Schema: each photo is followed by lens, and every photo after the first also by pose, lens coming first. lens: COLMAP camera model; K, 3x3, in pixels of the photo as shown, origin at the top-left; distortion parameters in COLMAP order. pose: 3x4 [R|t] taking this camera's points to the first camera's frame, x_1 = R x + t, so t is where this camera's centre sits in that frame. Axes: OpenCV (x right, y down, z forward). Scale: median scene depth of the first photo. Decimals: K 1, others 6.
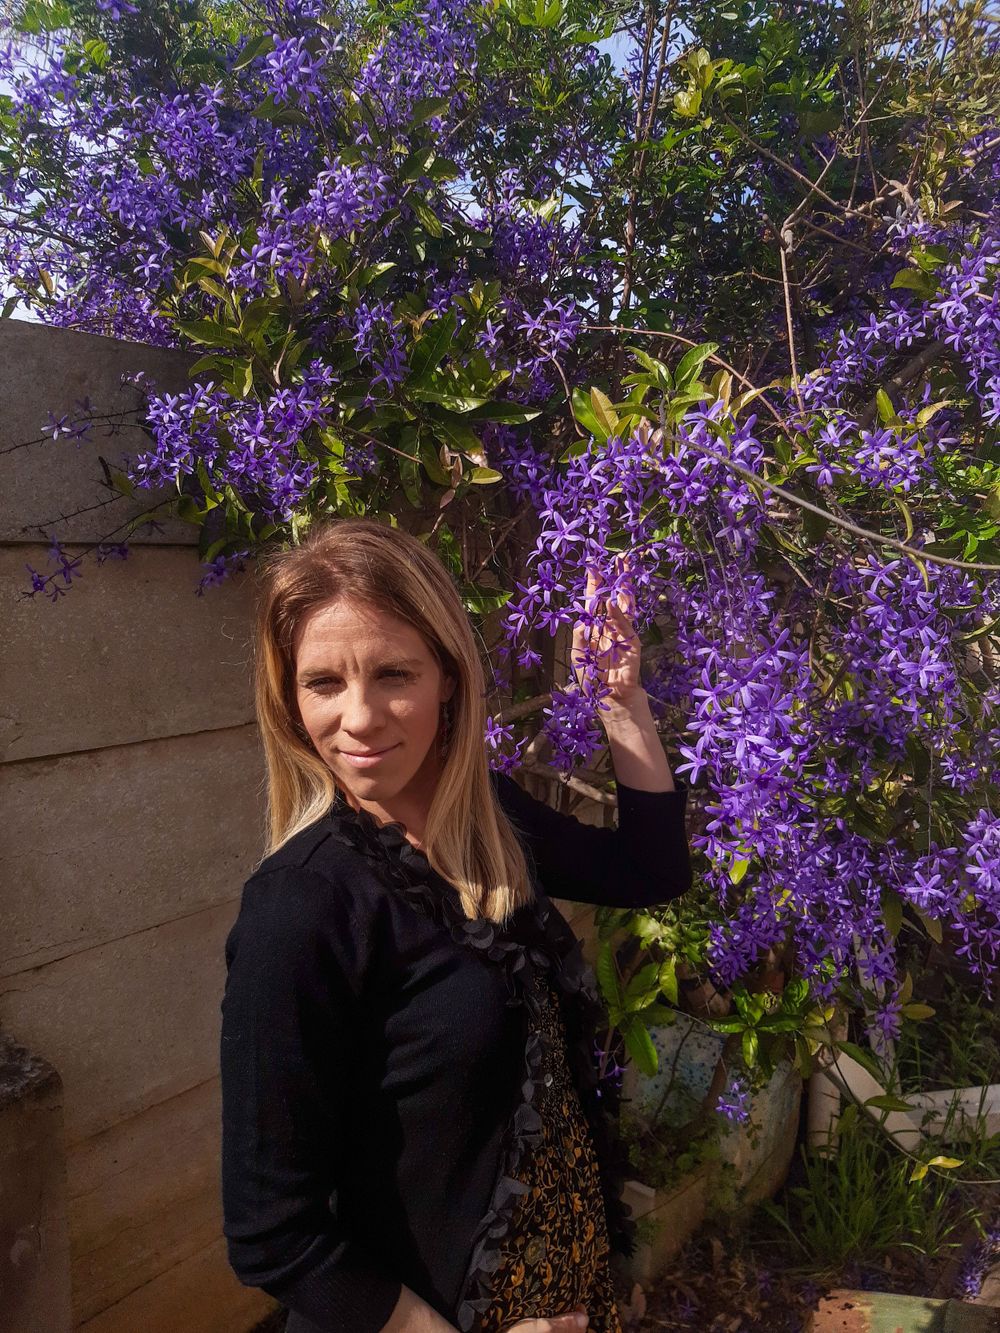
lens RADIAL K [[1012.8, 0, 500.0], [0, 1012.8, 666.5], [0, 0, 1]] dist [-0.011032, -0.013765]
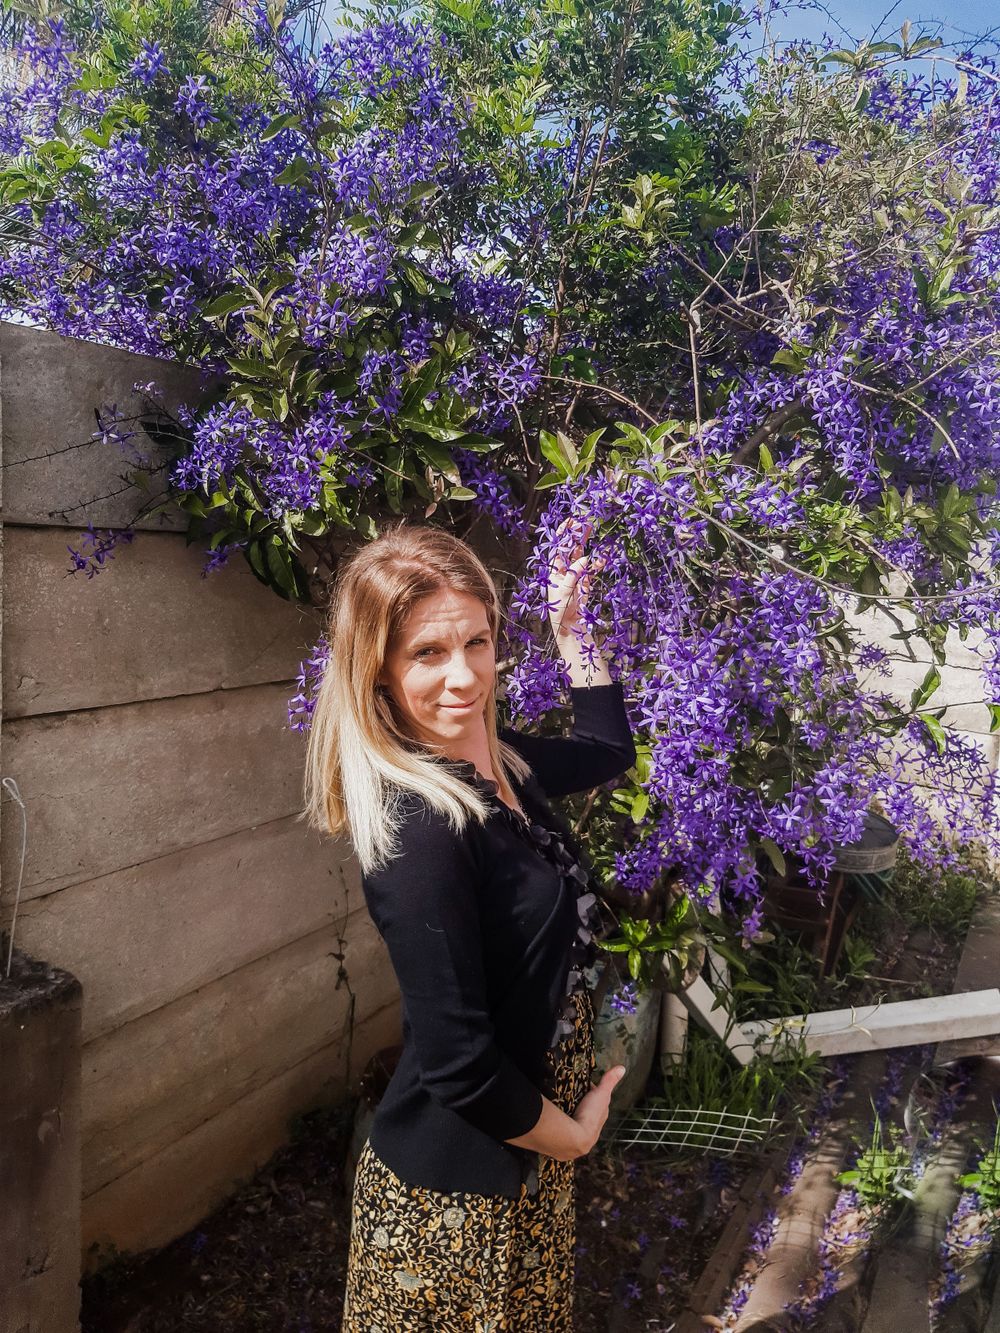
lens RADIAL K [[1012.8, 0, 500.0], [0, 1012.8, 666.5], [0, 0, 1]] dist [-0.011032, -0.013765]
pose [[0.987043, 0.028194, 0.157958, -0.146491], [-0.030243, 0.999487, 0.010581, 0.010392], [-0.157578, -0.015221, 0.987389, -0.228026]]
